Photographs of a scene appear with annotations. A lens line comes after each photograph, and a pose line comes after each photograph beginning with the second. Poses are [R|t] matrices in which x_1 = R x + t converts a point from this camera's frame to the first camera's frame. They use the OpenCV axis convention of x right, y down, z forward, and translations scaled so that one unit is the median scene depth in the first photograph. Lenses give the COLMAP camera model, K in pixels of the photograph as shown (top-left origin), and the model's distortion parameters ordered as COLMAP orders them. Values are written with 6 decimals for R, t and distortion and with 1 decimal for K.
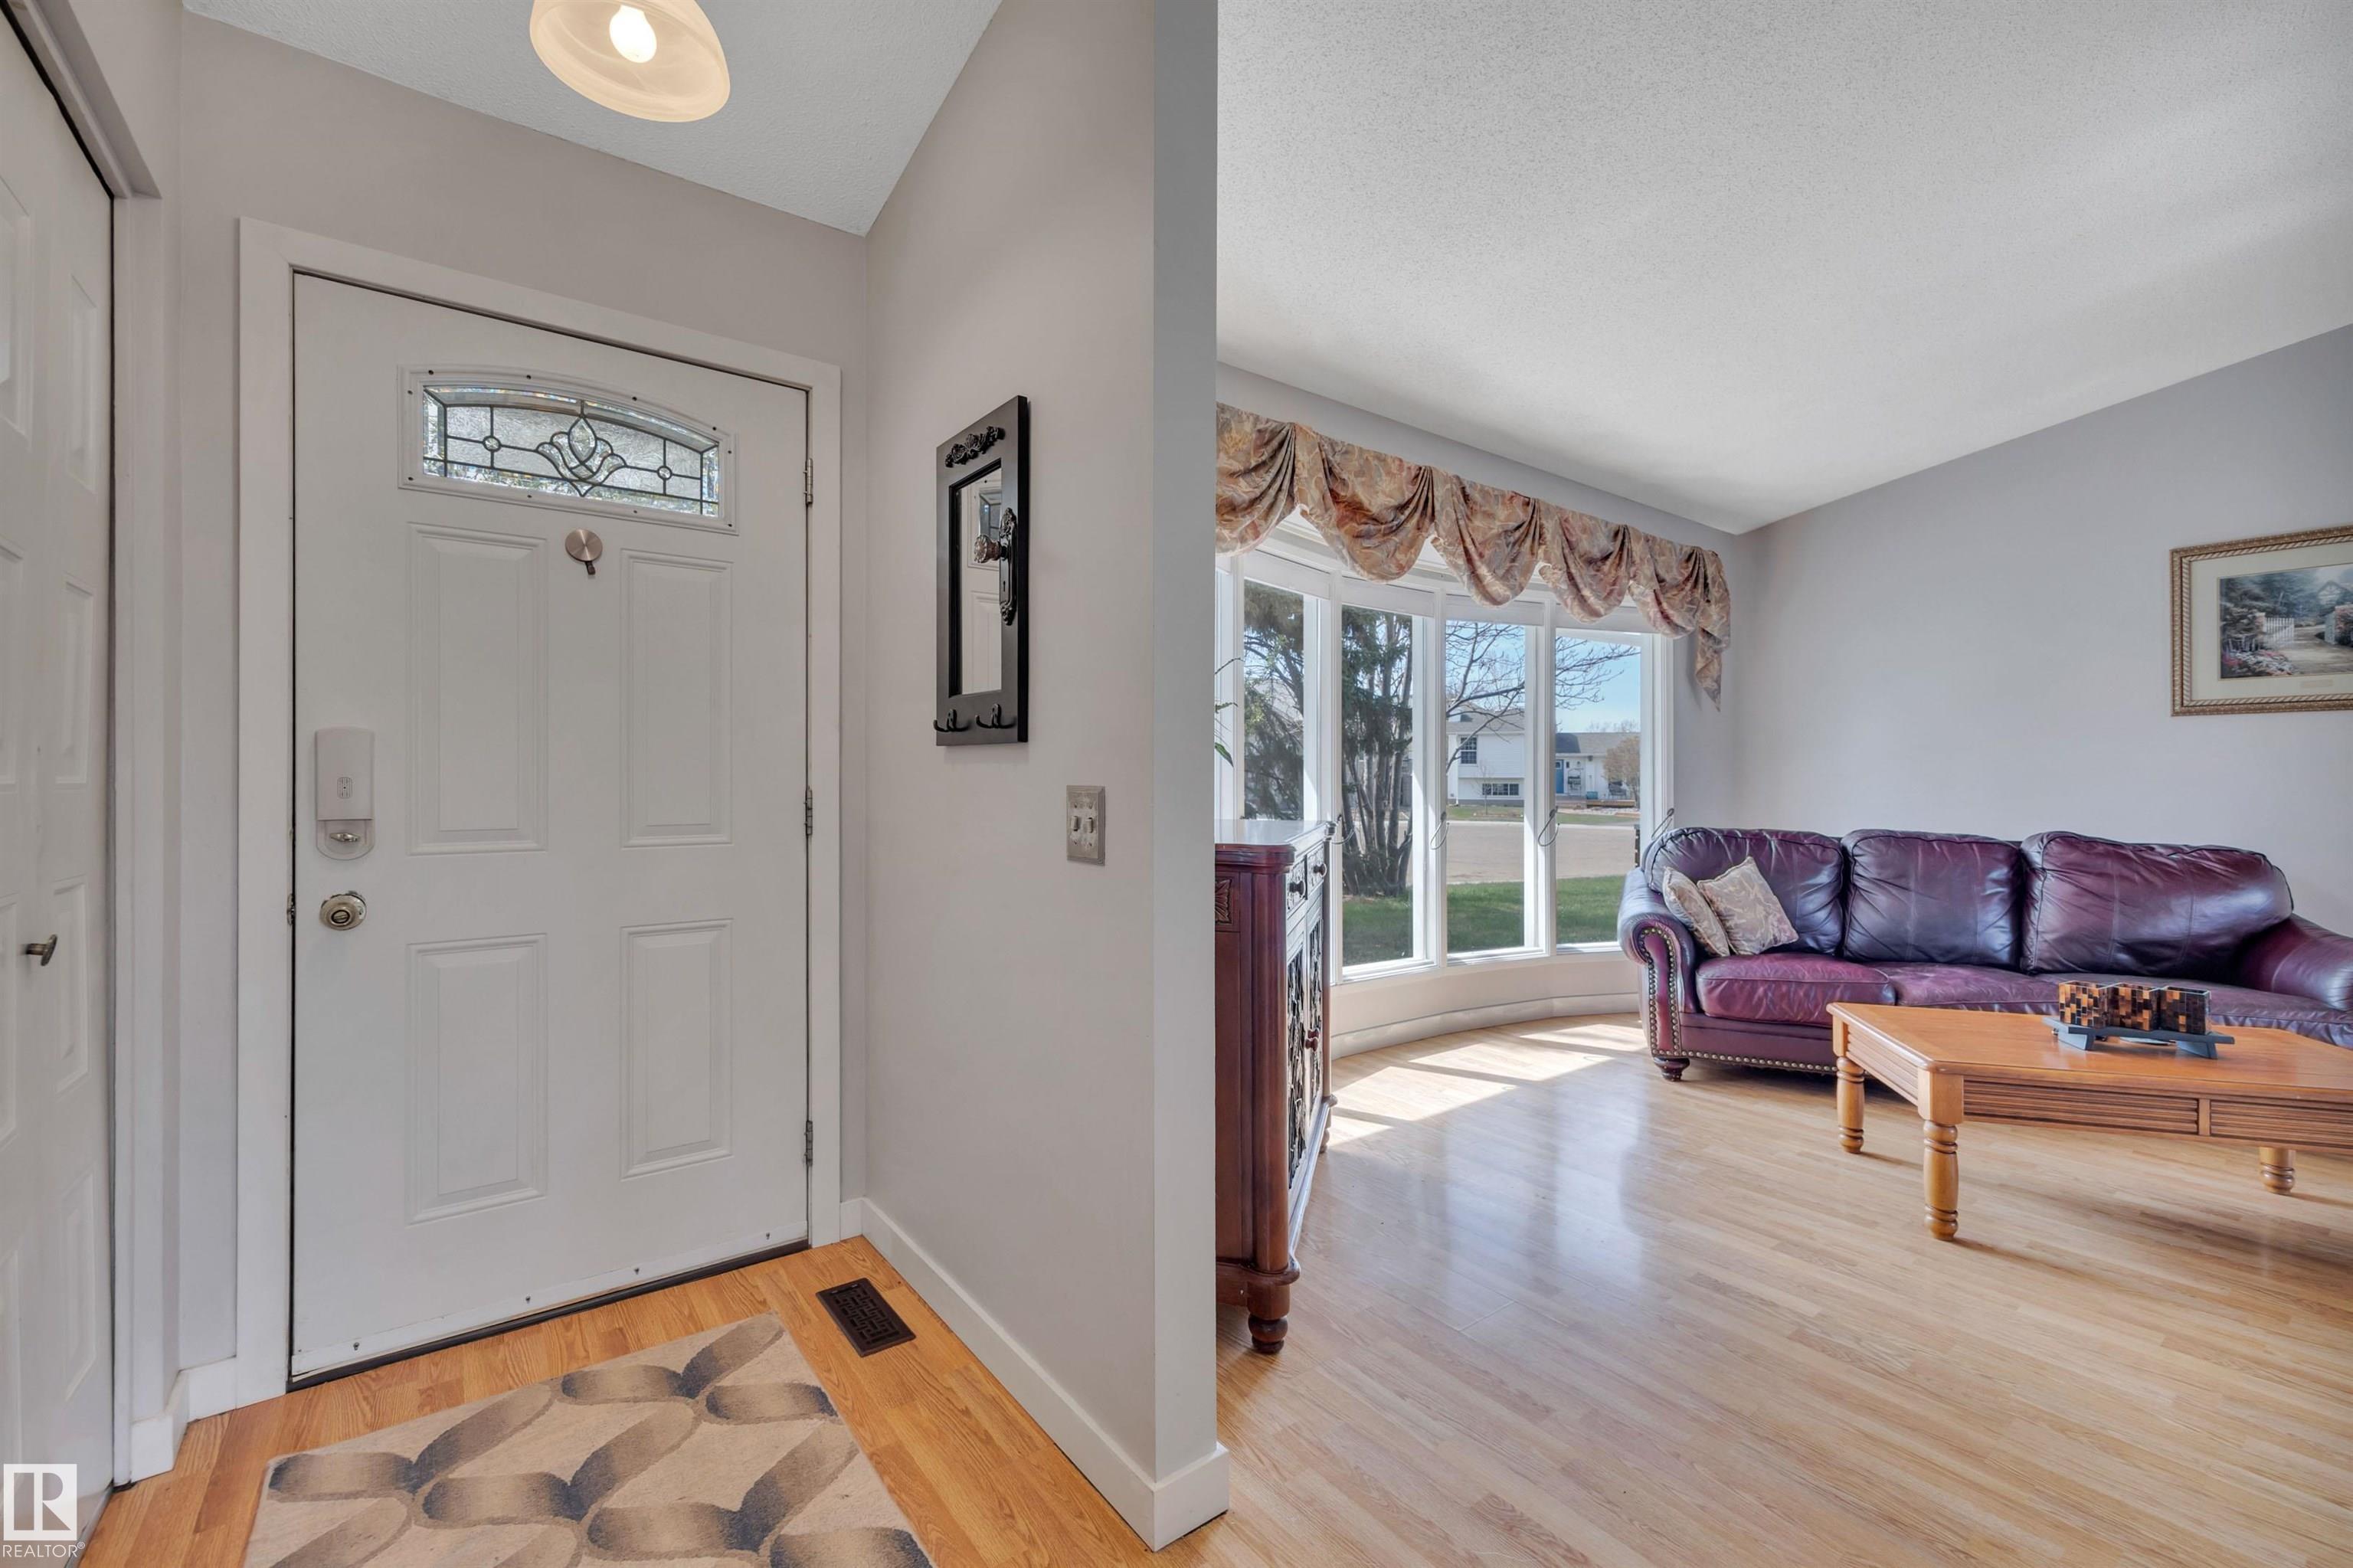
lens RADIAL K [[980.3, 0, 1164.3], [0, 980.3, 787.8], [0, 0, 1]] dist [-0.000380, -0.000268]
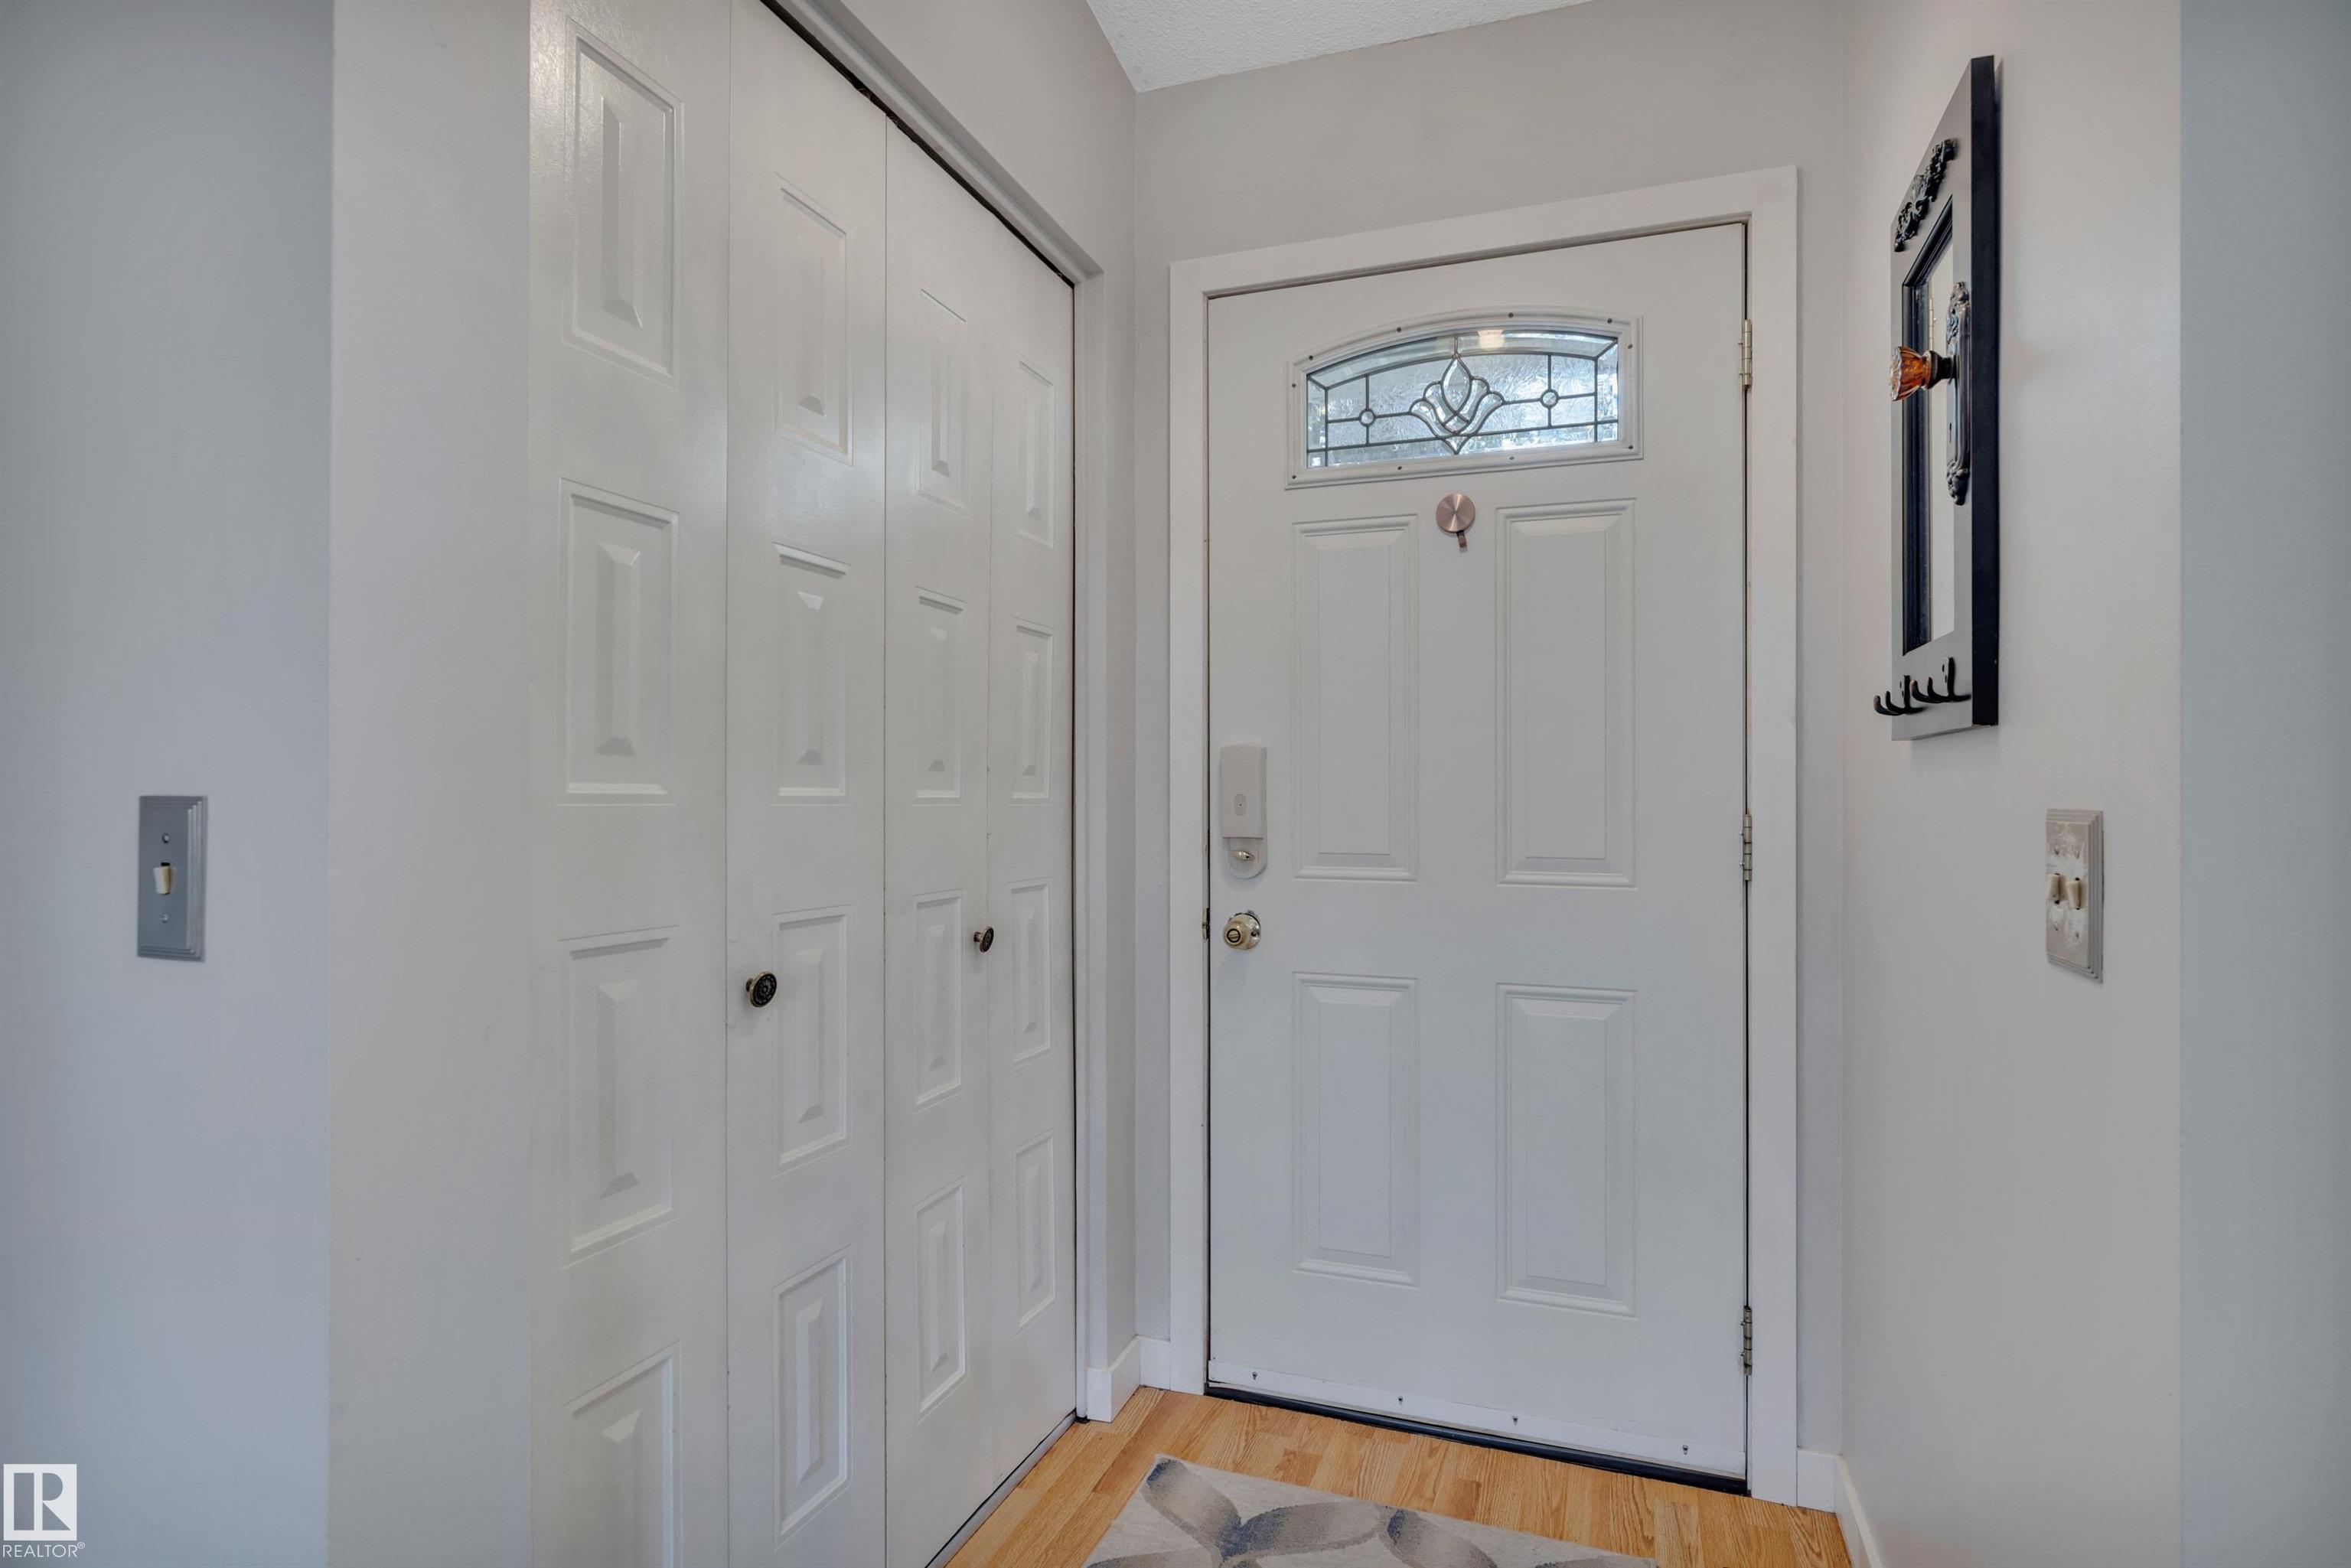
lens RADIAL K [[1213.0, 0, 1175.2], [0, 1213.0, 803.5], [0, 0, 1]] dist [-0.011117, -0.000759]
pose [[0.550172, 0.005847, -0.835031, 0.138476], [-0.011681, 0.999932, -0.000695, 0.000158], [0.834969, 0.010136, 0.550203, 0.264905]]
